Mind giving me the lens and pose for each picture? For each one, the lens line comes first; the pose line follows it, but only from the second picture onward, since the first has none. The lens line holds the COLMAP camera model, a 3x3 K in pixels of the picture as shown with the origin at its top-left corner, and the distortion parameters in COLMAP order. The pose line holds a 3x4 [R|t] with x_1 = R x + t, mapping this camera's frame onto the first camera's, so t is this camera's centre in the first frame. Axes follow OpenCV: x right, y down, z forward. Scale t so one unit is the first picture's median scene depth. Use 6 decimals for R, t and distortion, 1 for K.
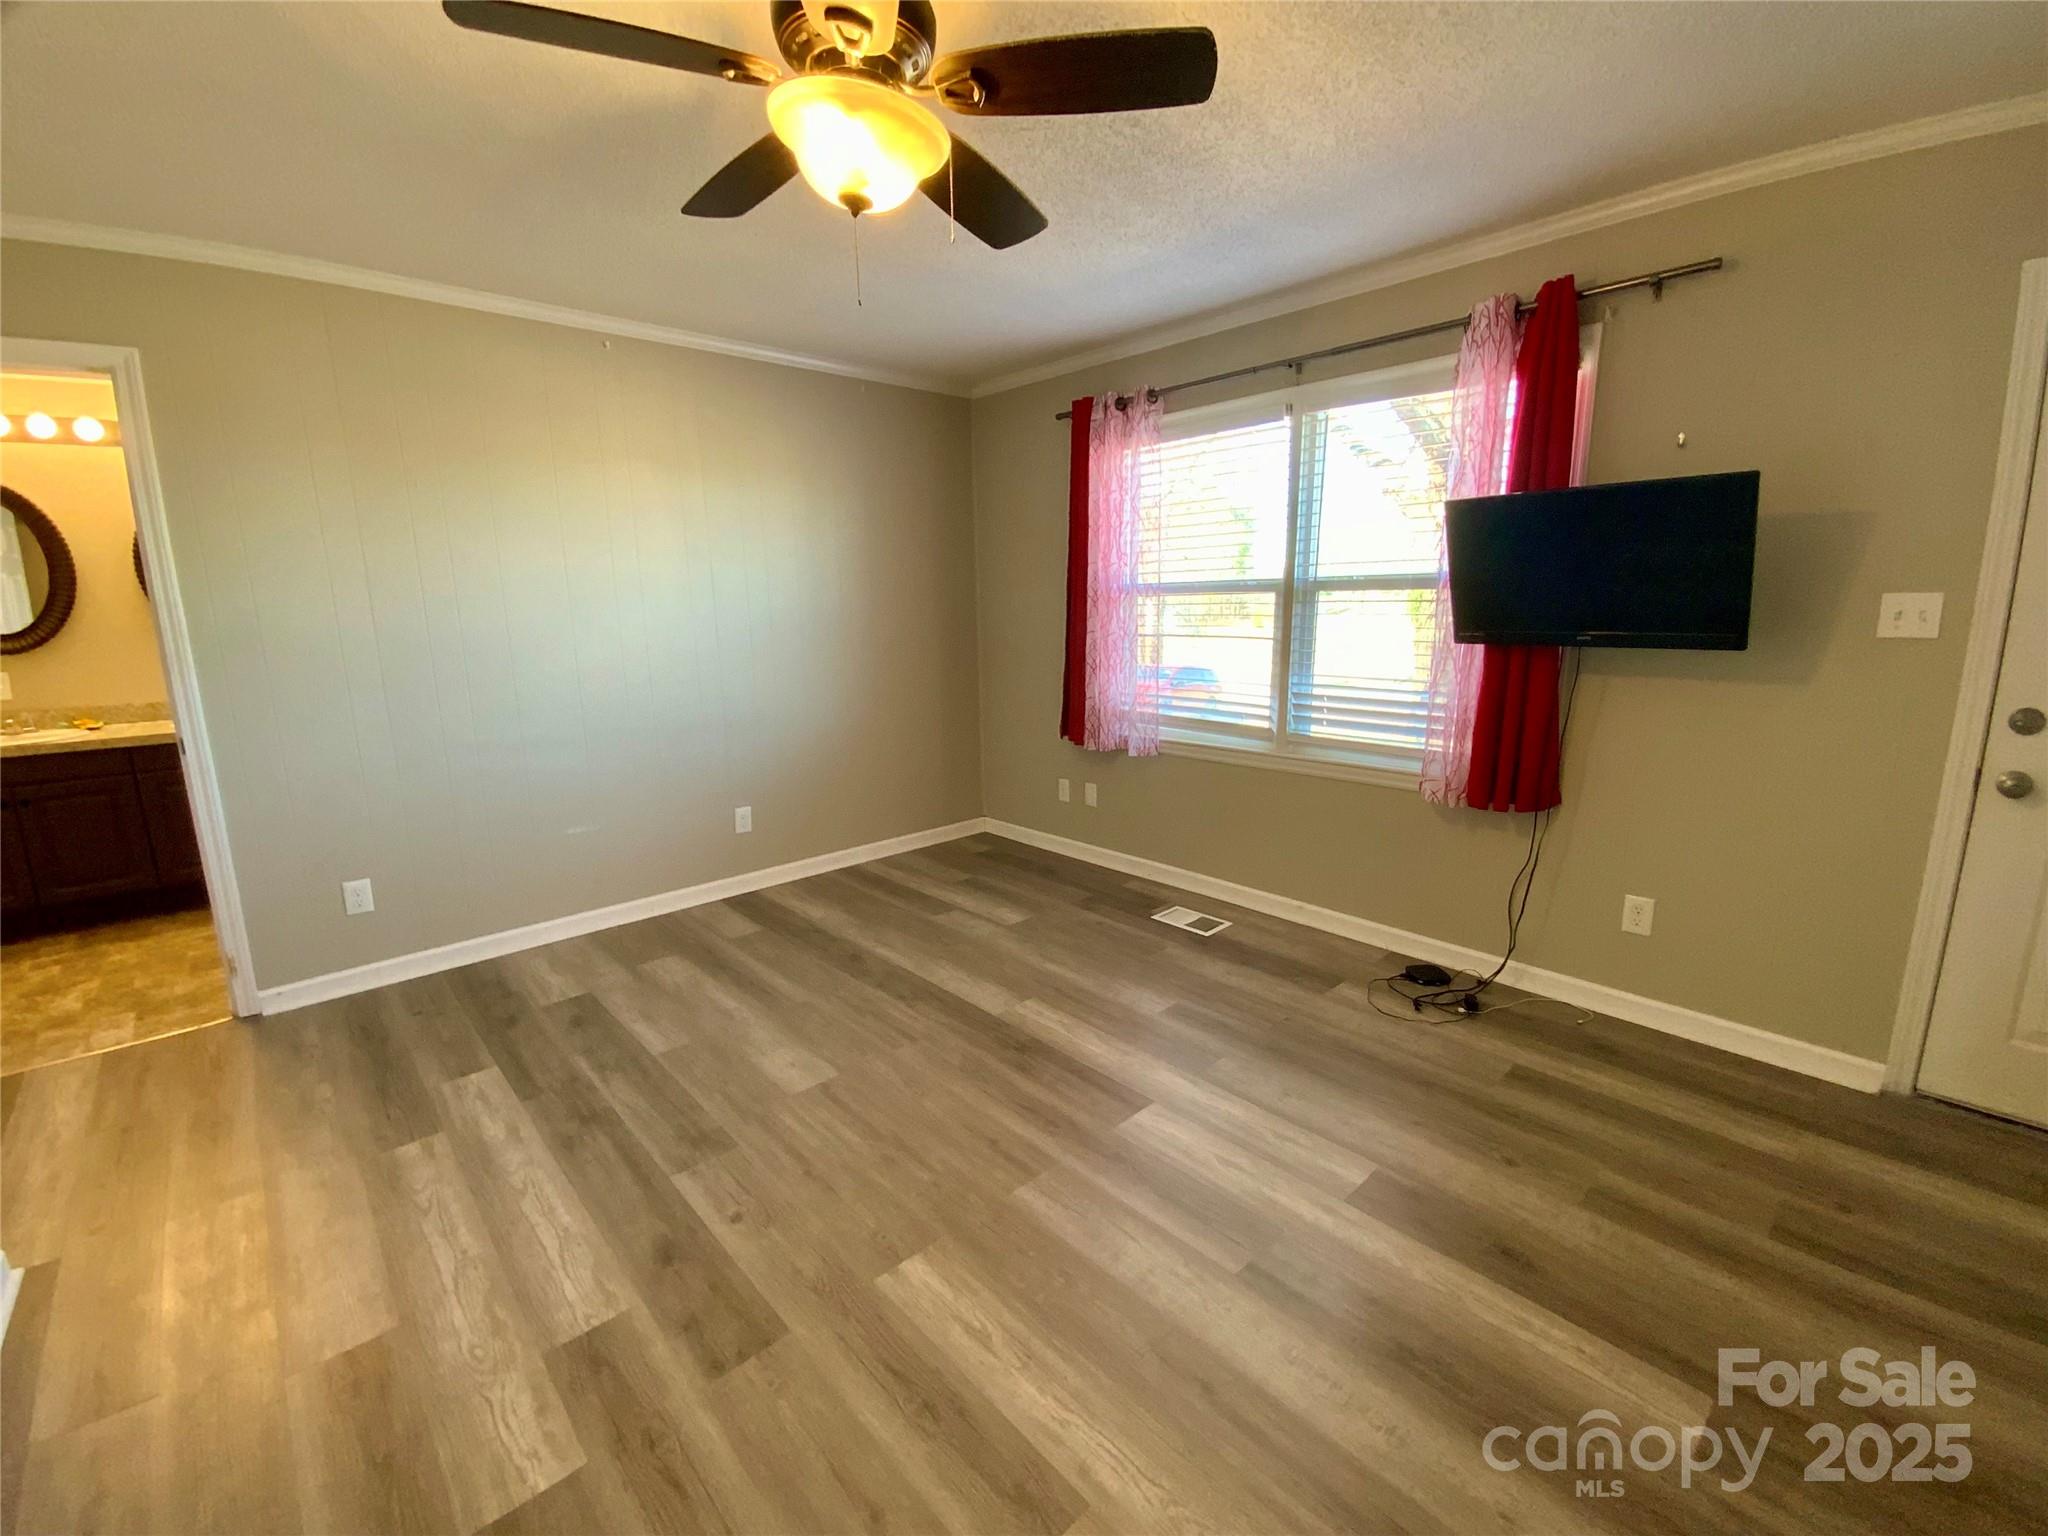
lens RADIAL K [[839.8, 0, 1028.8], [0, 839.8, 769.3], [0, 0, 1]] dist [0.015683, -0.010702]
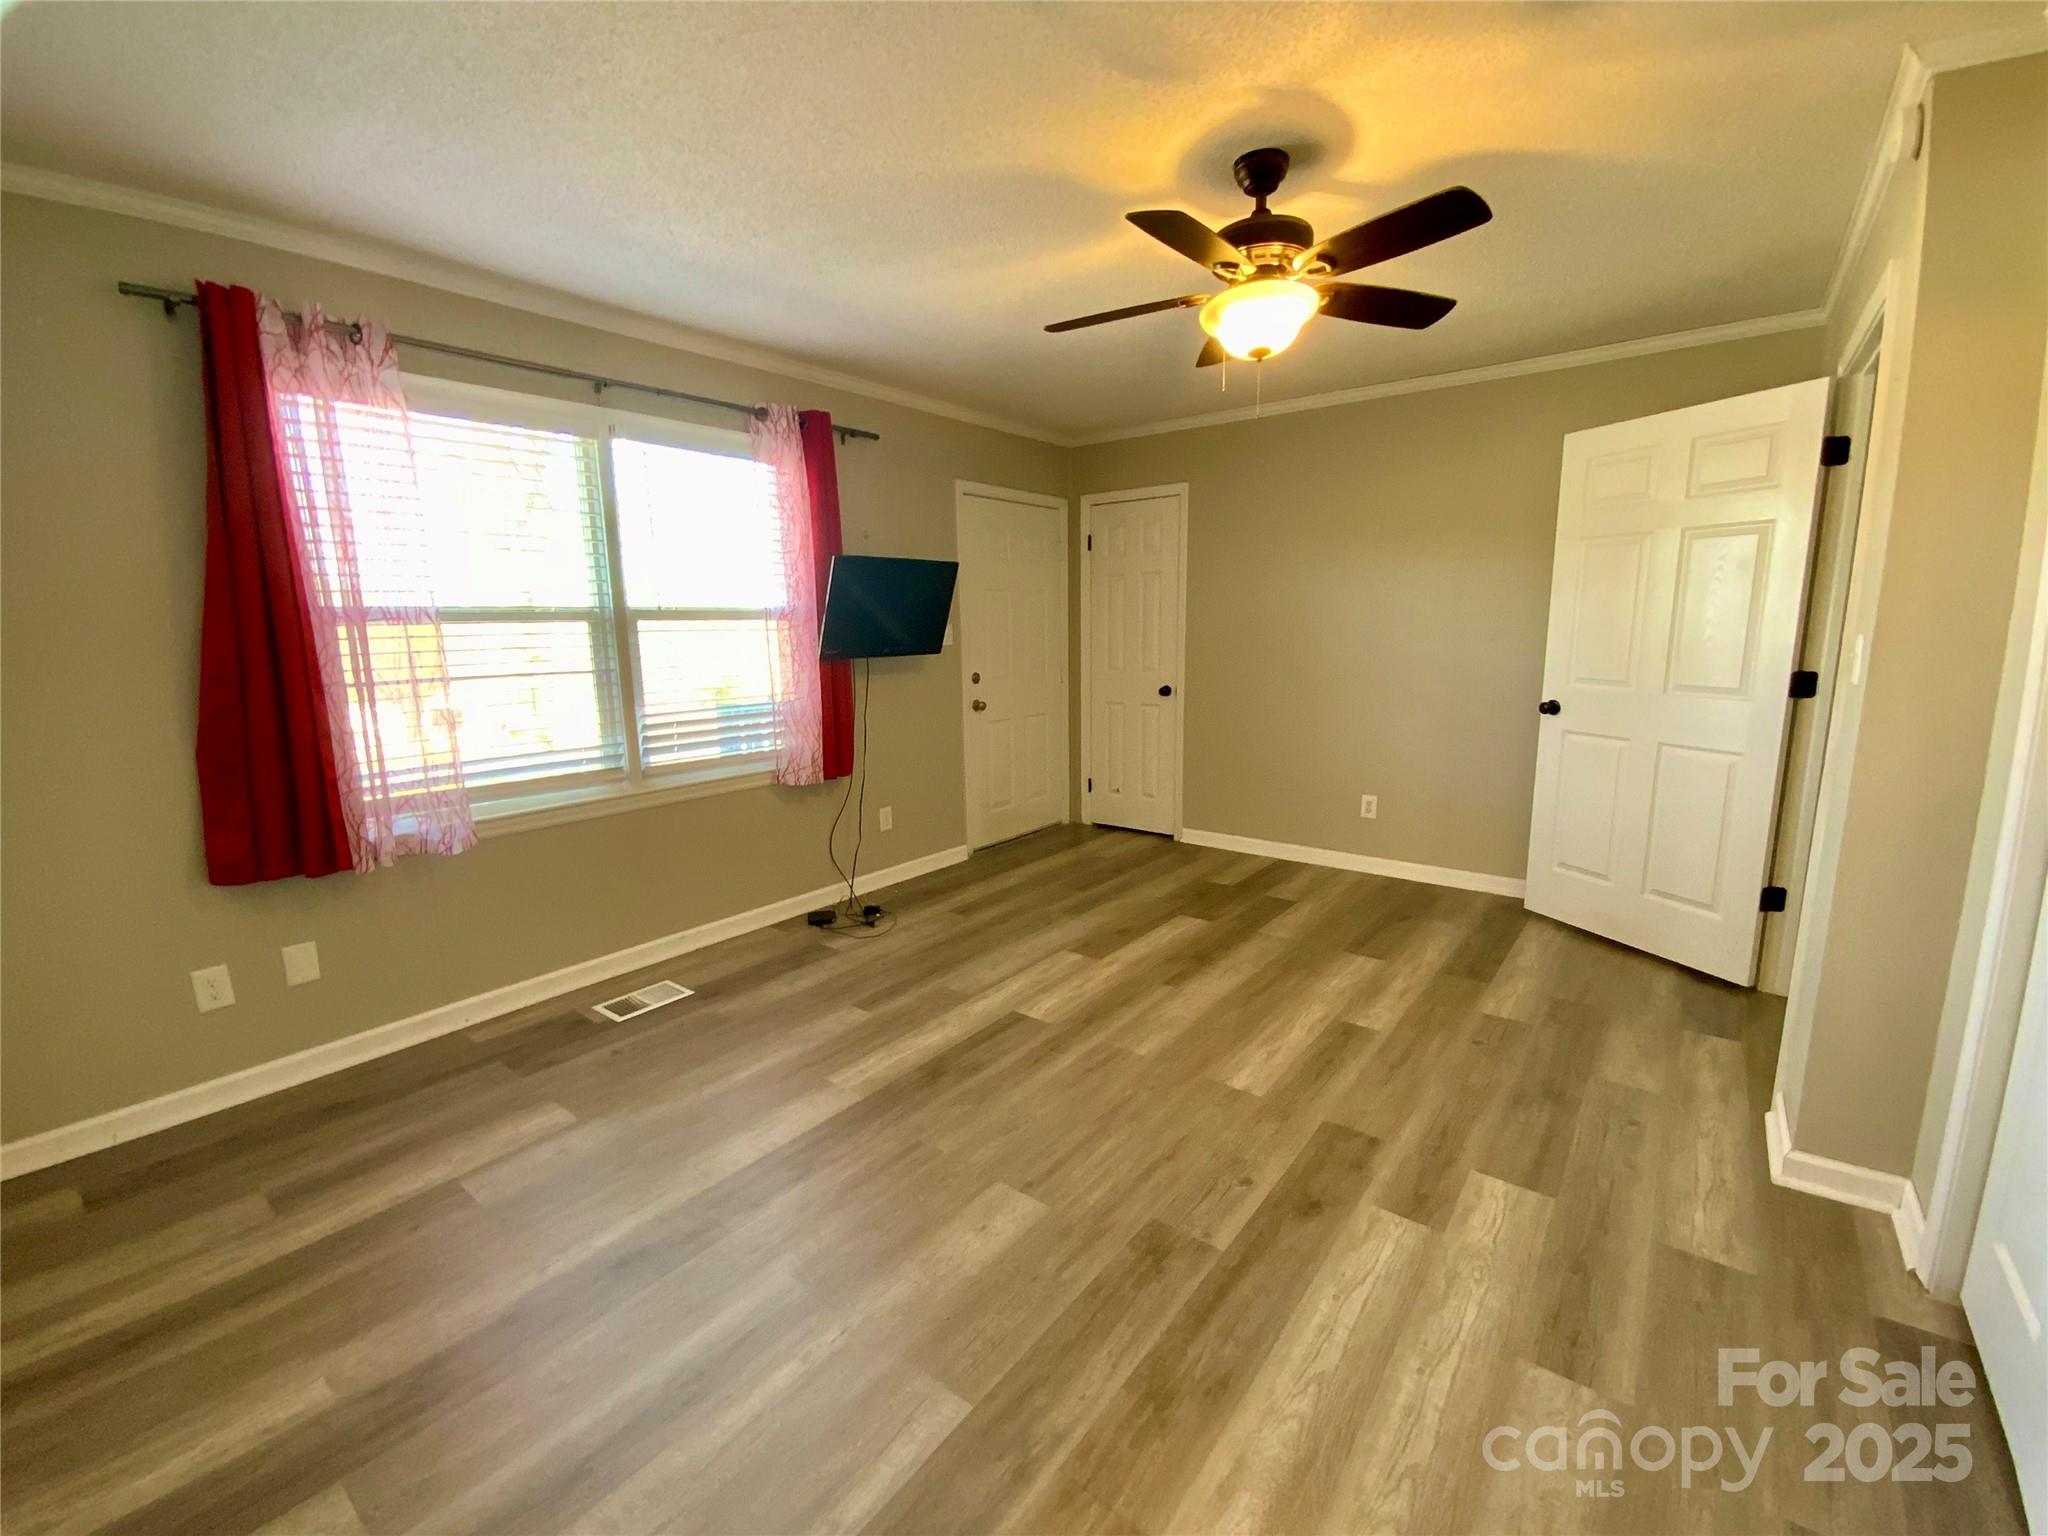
lens RADIAL K [[839.7, 0, 1024.6], [0, 839.7, 759.3], [0, 0, 1]] dist [0.034960, -0.024259]
pose [[-0.137821, -0.146040, 0.979631, -0.864967], [0.215121, 0.961046, 0.173534, -0.157301], [-0.966813, 0.234656, -0.101037, 0.844625]]
